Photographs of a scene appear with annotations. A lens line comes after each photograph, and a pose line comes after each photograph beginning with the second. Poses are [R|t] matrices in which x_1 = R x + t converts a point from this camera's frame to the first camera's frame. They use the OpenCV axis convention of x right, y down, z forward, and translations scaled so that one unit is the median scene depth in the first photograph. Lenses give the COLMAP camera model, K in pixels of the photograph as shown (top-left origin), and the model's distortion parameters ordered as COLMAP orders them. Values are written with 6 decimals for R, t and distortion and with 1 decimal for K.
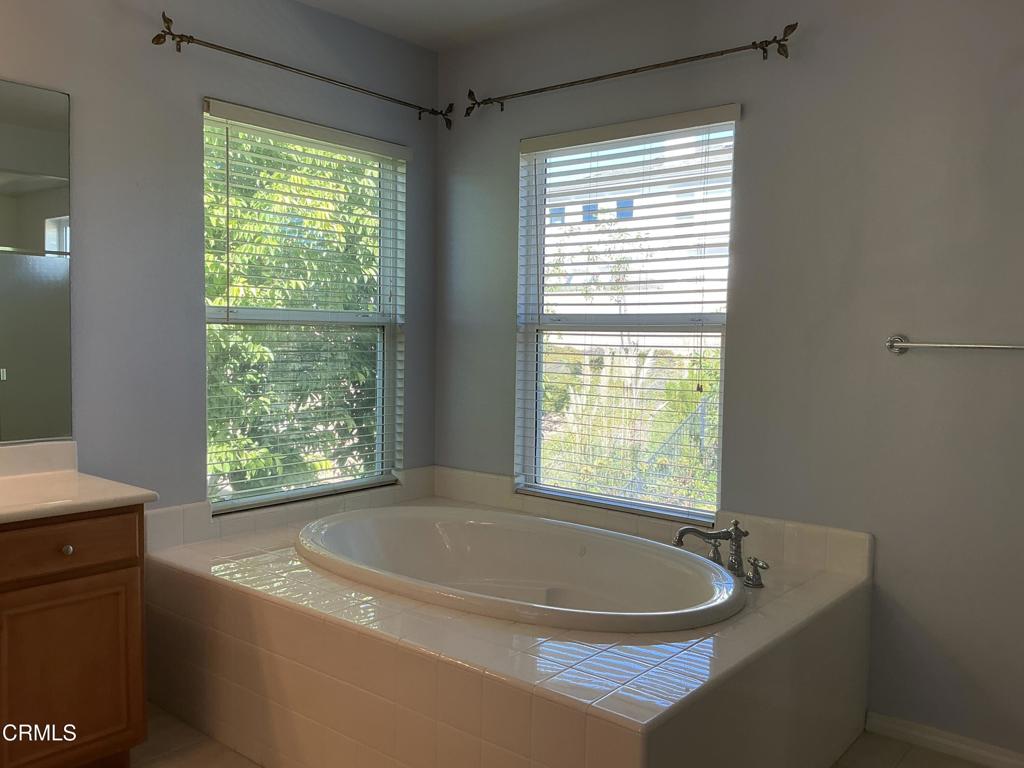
lens RADIAL K [[843.6, 0, 512.0], [0, 843.6, 384.0], [0, 0, 1]] dist [0.097320, -0.191935]
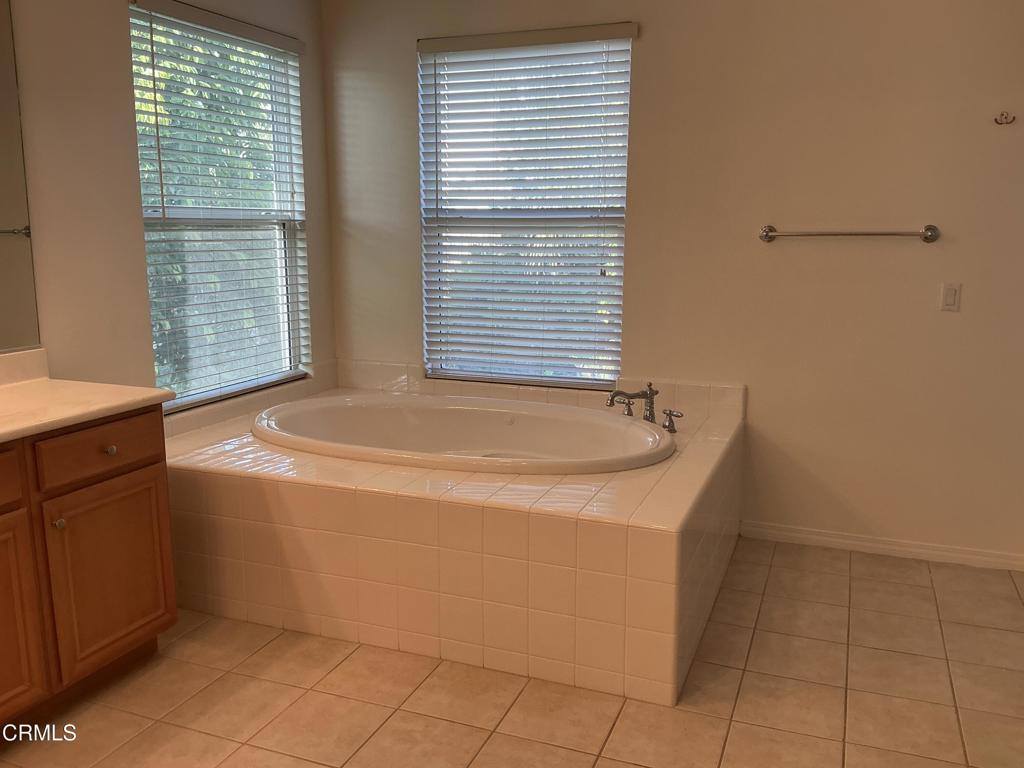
lens RADIAL K [[863.0, 0, 515.1], [0, 863.0, 377.4], [0, 0, 1]] dist [0.082277, -0.168992]
pose [[0.948854, -0.069975, 0.307863, -0.301203], [0.033849, 0.992056, 0.121161, -0.003163], [-0.313896, -0.104543, 0.943684, -0.111495]]
